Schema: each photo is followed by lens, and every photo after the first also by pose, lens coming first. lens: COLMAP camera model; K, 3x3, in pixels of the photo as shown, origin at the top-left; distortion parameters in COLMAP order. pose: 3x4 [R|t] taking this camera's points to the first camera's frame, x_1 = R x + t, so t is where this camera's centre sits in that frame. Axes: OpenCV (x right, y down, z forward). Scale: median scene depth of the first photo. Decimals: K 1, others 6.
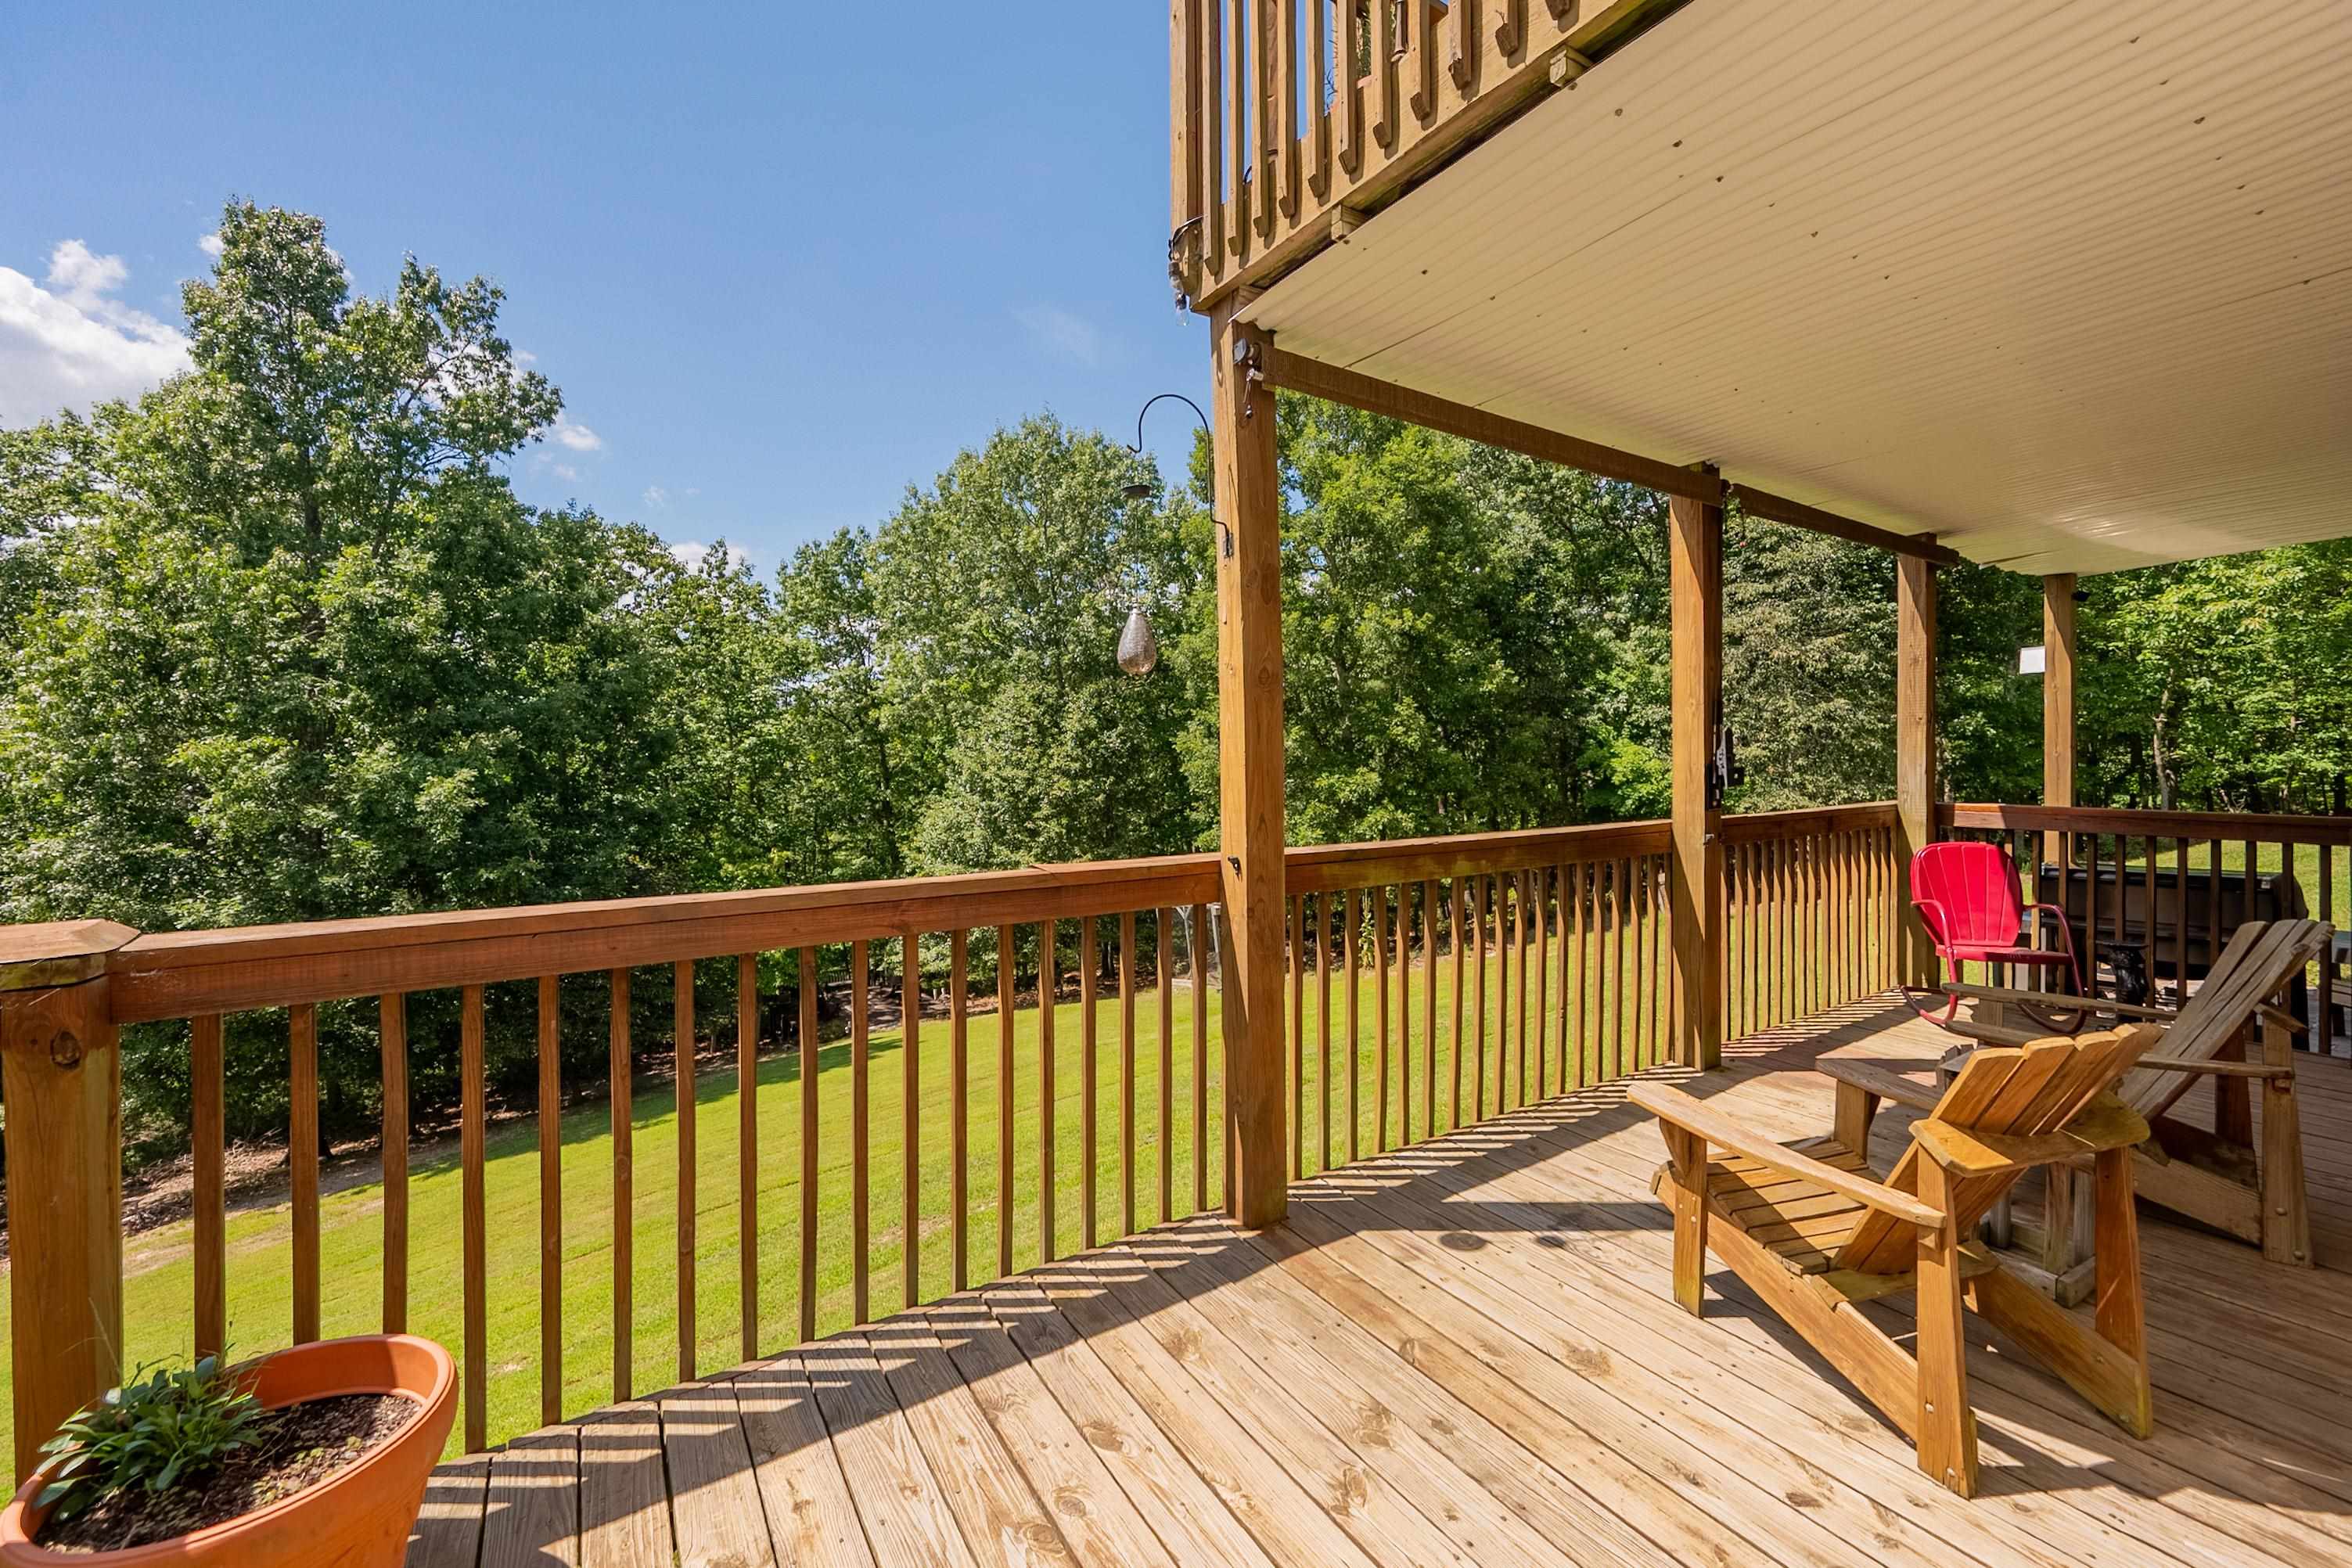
lens RADIAL K [[942.9, 0, 1188.4], [0, 942.9, 789.8], [0, 0, 1]] dist [-0.003426, -0.001232]
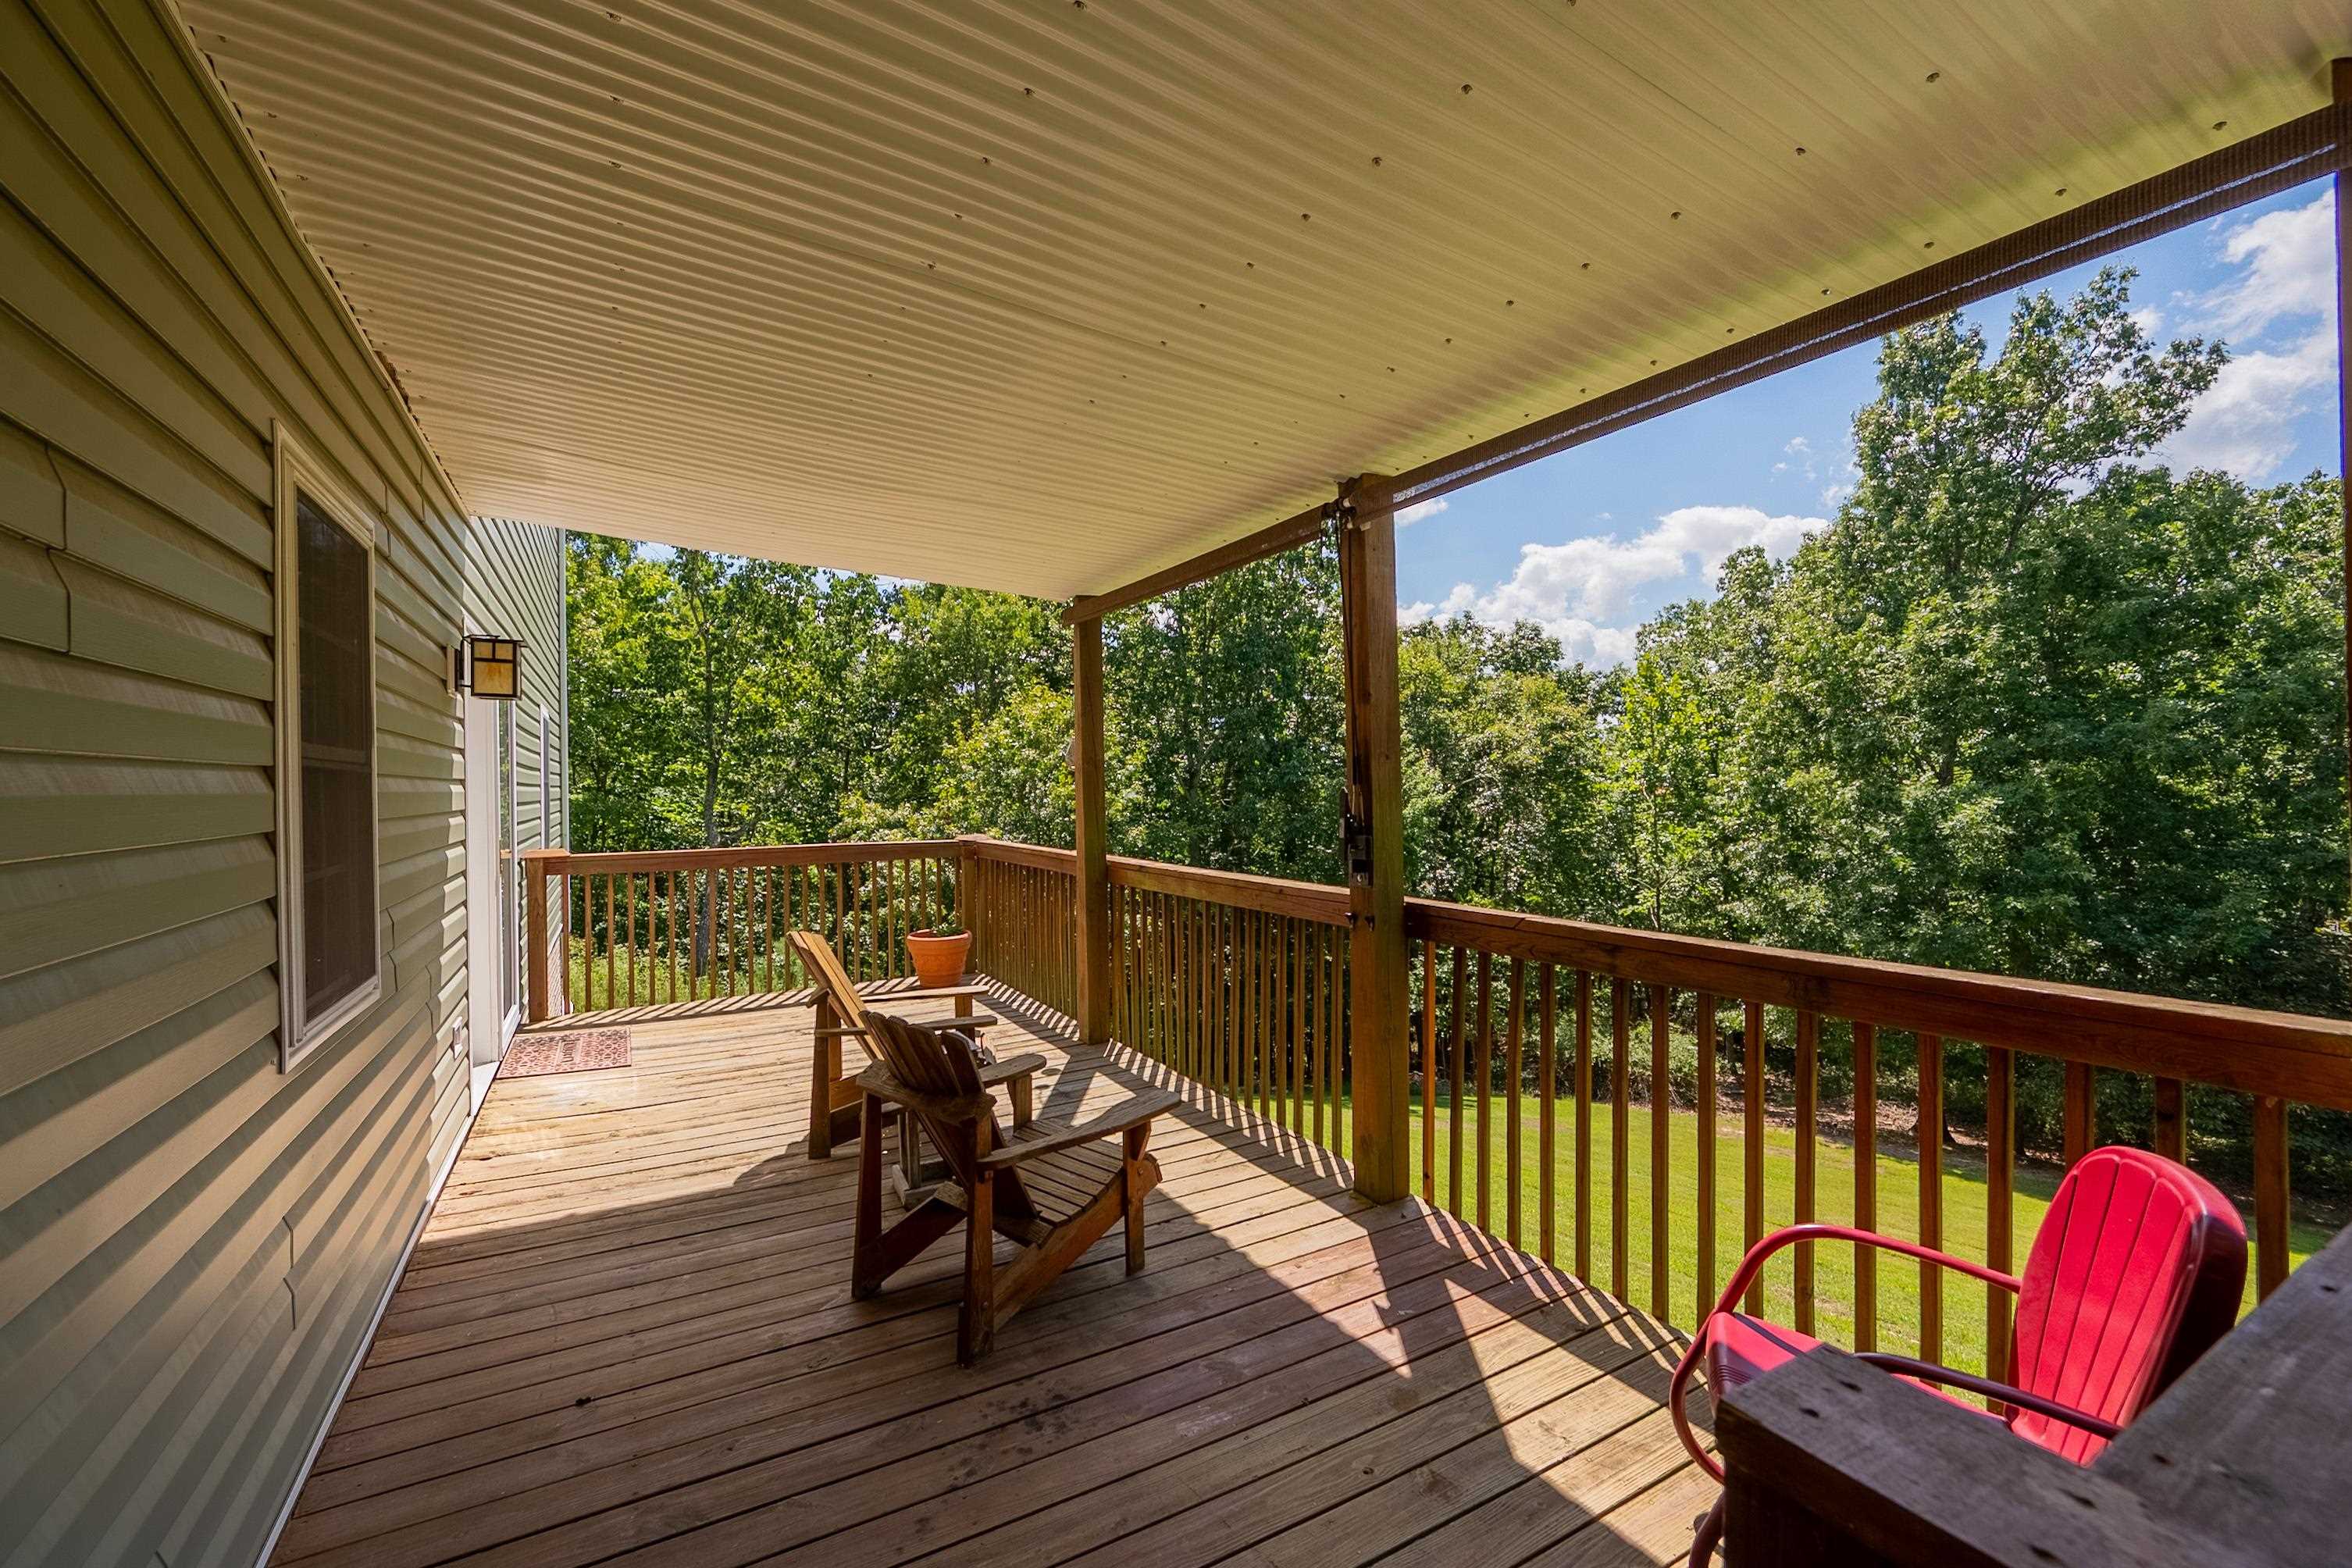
lens RADIAL K [[942.9, 0, 1162.4], [0, 942.9, 789.9], [0, 0, 1]] dist [-0.003426, -0.001232]
pose [[-0.081614, 0.011493, -0.996598, 0.260110], [-0.030361, 0.999441, 0.014012, -0.015157], [0.996201, 0.031401, -0.081220, 0.163547]]
